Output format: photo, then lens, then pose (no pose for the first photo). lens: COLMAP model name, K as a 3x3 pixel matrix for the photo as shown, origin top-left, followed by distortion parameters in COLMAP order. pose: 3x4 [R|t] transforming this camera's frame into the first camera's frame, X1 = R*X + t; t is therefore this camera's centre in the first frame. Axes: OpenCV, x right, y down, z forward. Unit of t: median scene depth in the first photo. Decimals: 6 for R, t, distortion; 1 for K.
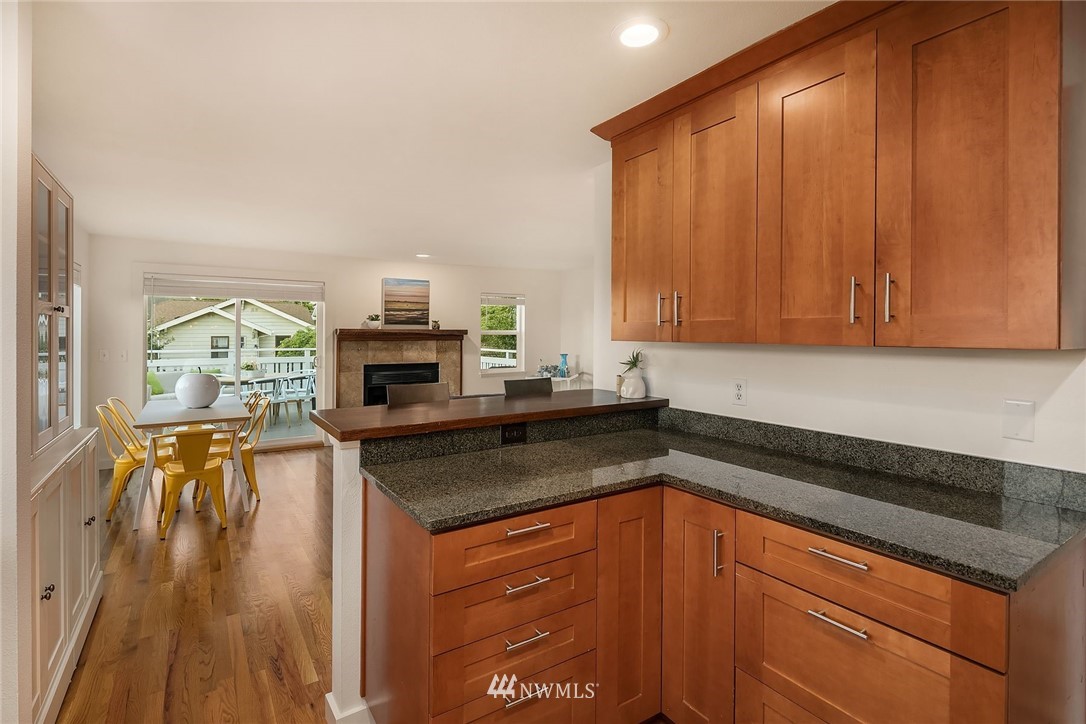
lens RADIAL K [[528.4, 0, 548.2], [0, 528.4, 331.7], [0, 0, 1]] dist [0.013266, -0.002160]
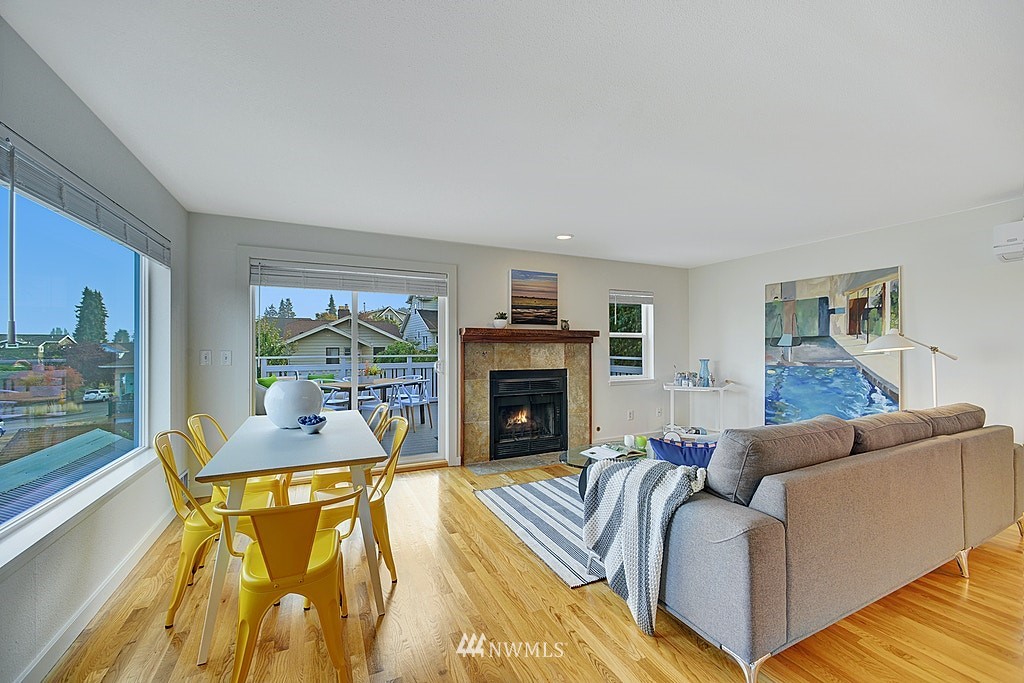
lens RADIAL K [[409.2, 0, 512.2], [0, 409.2, 345.2], [0, 0, 1]] dist [0.002816, 0.000139]
pose [[0.990377, -0.004668, -0.138315, -0.206659], [0.004556, 0.999989, -0.001129, 0.020635], [0.138319, 0.000488, 0.990388, 0.328239]]
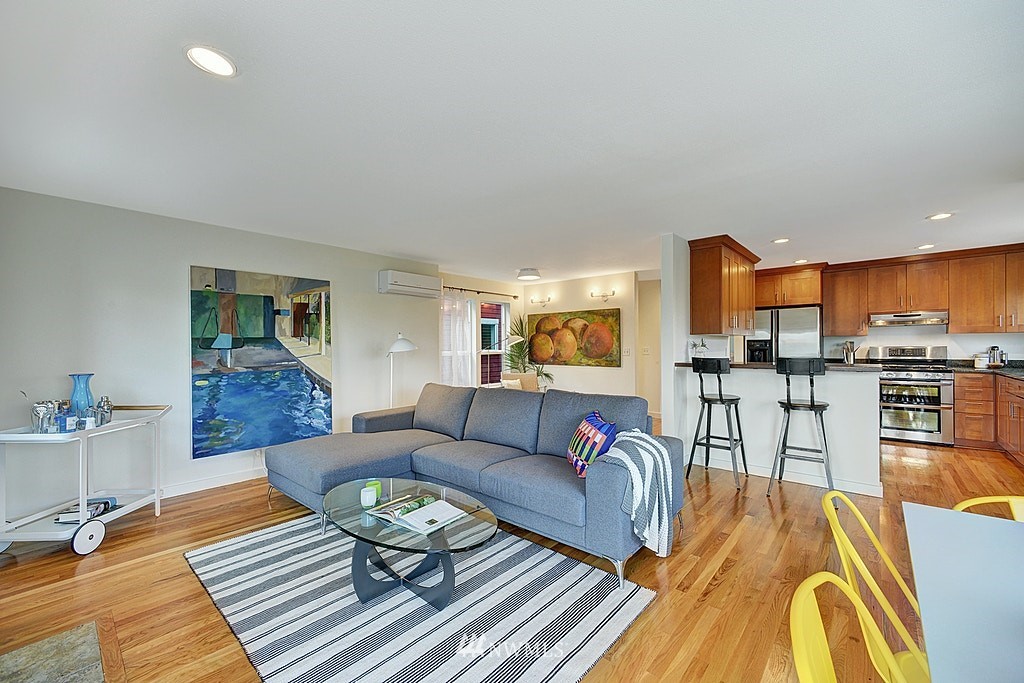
lens RADIAL K [[409.2, 0, 507.8], [0, 409.2, 345.4], [0, 0, 1]] dist [0.002816, 0.000139]
pose [[-0.251369, 0.001675, 0.967890, -0.457966], [0.004552, 0.999989, -0.000548, 0.021235], [-0.967881, 0.004268, -0.251374, 0.799495]]
